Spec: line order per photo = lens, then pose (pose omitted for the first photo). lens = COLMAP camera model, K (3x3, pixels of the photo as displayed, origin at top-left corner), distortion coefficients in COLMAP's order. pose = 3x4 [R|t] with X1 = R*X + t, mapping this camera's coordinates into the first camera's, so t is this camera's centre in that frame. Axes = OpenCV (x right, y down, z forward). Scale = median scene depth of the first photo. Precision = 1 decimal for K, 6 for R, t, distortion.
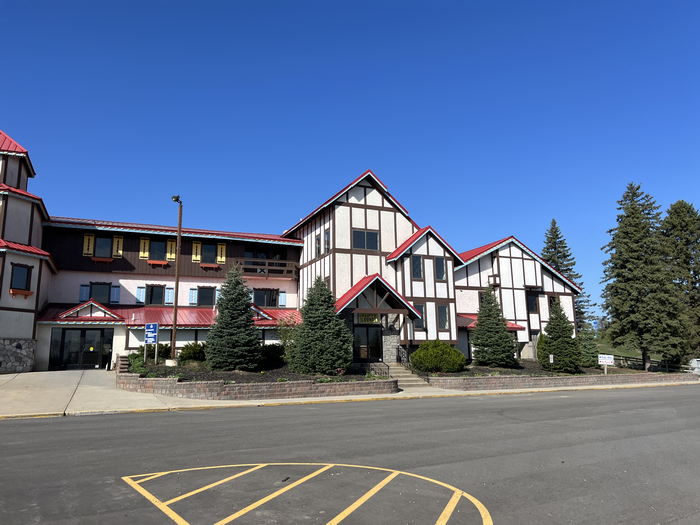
lens RADIAL K [[531.6, 0, 350.3], [0, 531.6, 261.1], [0, 0, 1]] dist [0.097176, -0.097485]
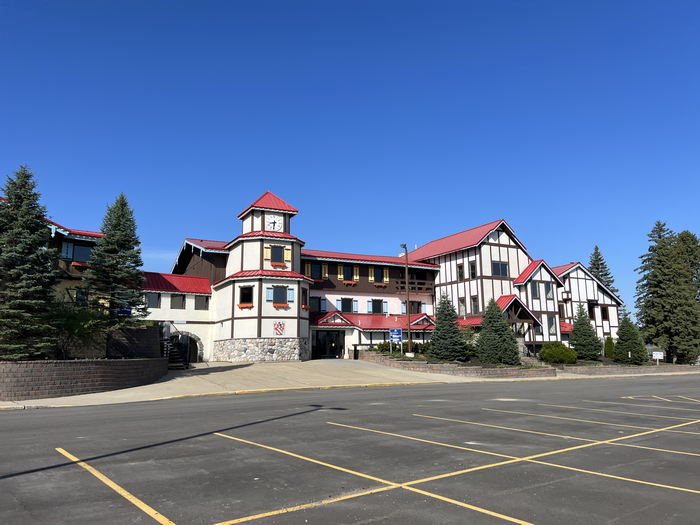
lens RADIAL K [[531.6, 0, 350.3], [0, 531.6, 261.1], [0, 0, 1]] dist [0.097176, -0.097485]
pose [[0.997308, 0.017623, 0.071179, -0.453301], [-0.018459, 0.999768, 0.011104, -0.067748], [-0.070966, -0.012388, 0.997402, -0.368893]]
